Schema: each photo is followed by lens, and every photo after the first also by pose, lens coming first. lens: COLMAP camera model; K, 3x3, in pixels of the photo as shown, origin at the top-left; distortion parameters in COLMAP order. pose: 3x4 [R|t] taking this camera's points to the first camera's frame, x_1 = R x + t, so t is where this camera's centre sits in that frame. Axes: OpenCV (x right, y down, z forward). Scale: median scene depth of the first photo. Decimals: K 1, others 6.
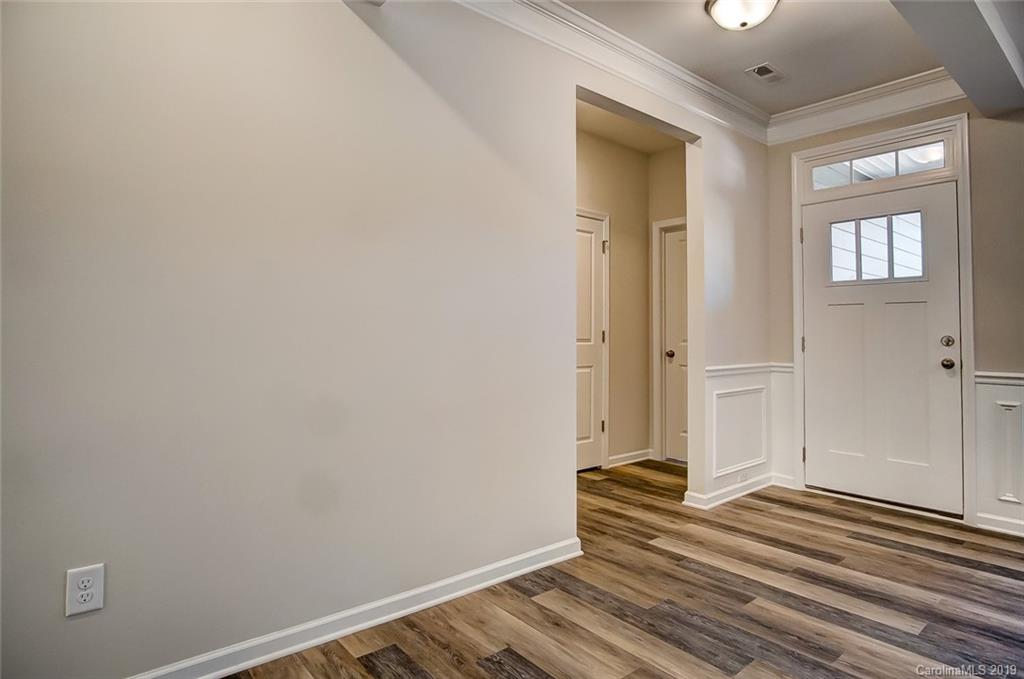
lens RADIAL K [[556.3, 0, 508.4], [0, 556.3, 318.2], [0, 0, 1]] dist [-0.022379, 0.002650]
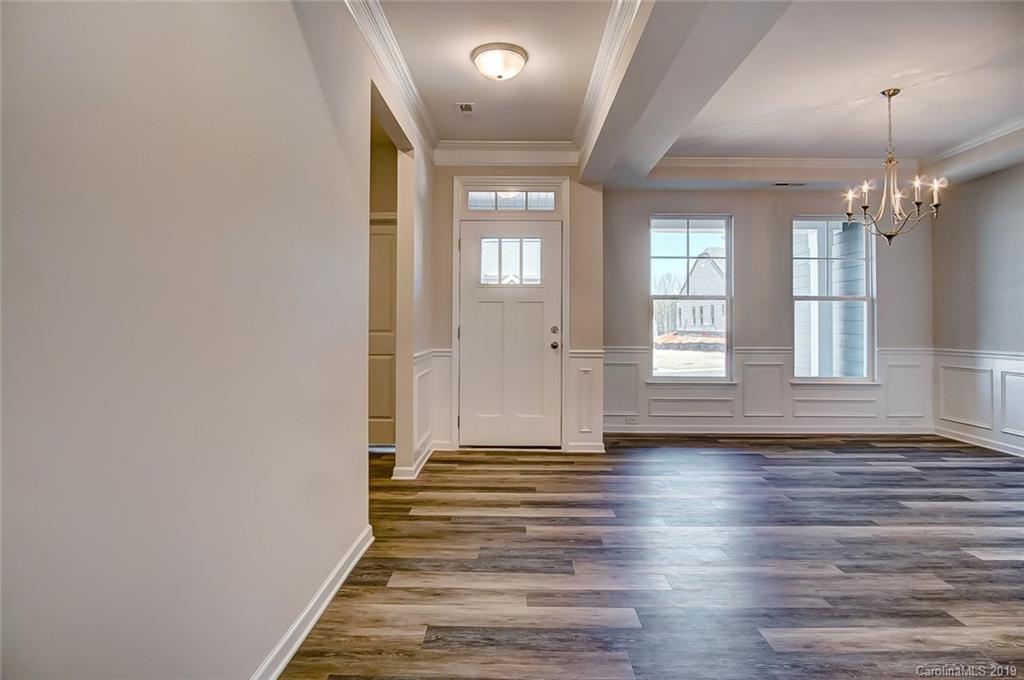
lens RADIAL K [[555.8, 0, 510.6], [0, 555.8, 318.9], [0, 0, 1]] dist [-0.038686, 0.011118]
pose [[0.650287, 0.007348, 0.759653, -0.463691], [-0.025405, 0.999604, 0.012079, -0.002676], [-0.759263, -0.027153, 0.650217, 0.144938]]
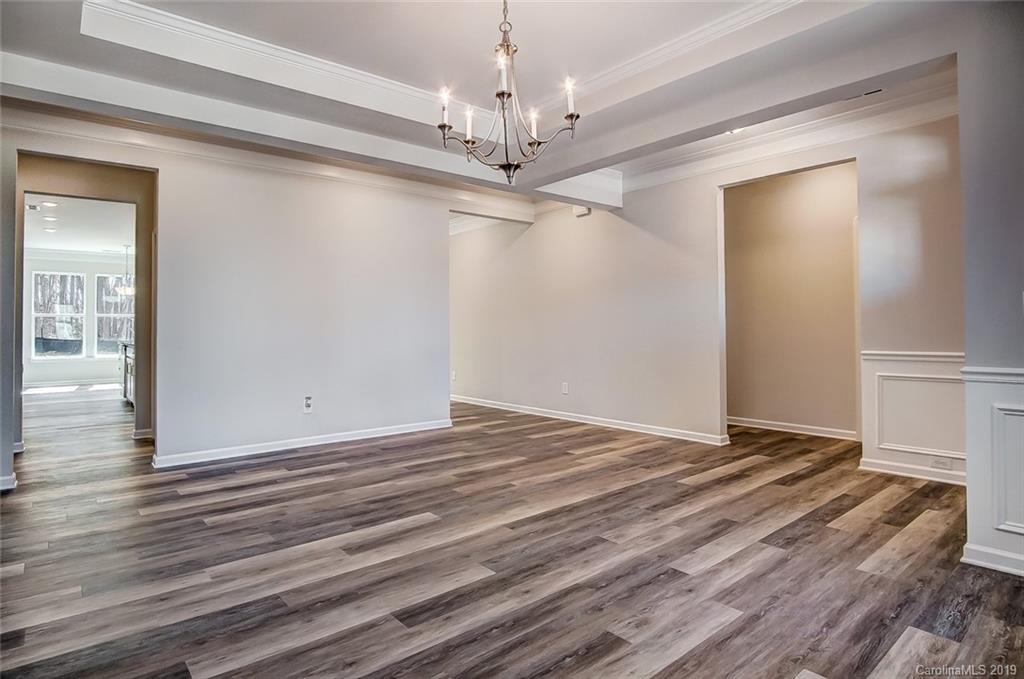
lens RADIAL K [[556.3, 0, 508.4], [0, 556.3, 318.2], [0, 0, 1]] dist [-0.022379, 0.002650]
pose [[0.002548, -0.025313, -0.999676, 1.897369], [0.038869, 0.998927, -0.025195, 0.022625], [0.999241, -0.038792, 0.003530, 0.298866]]
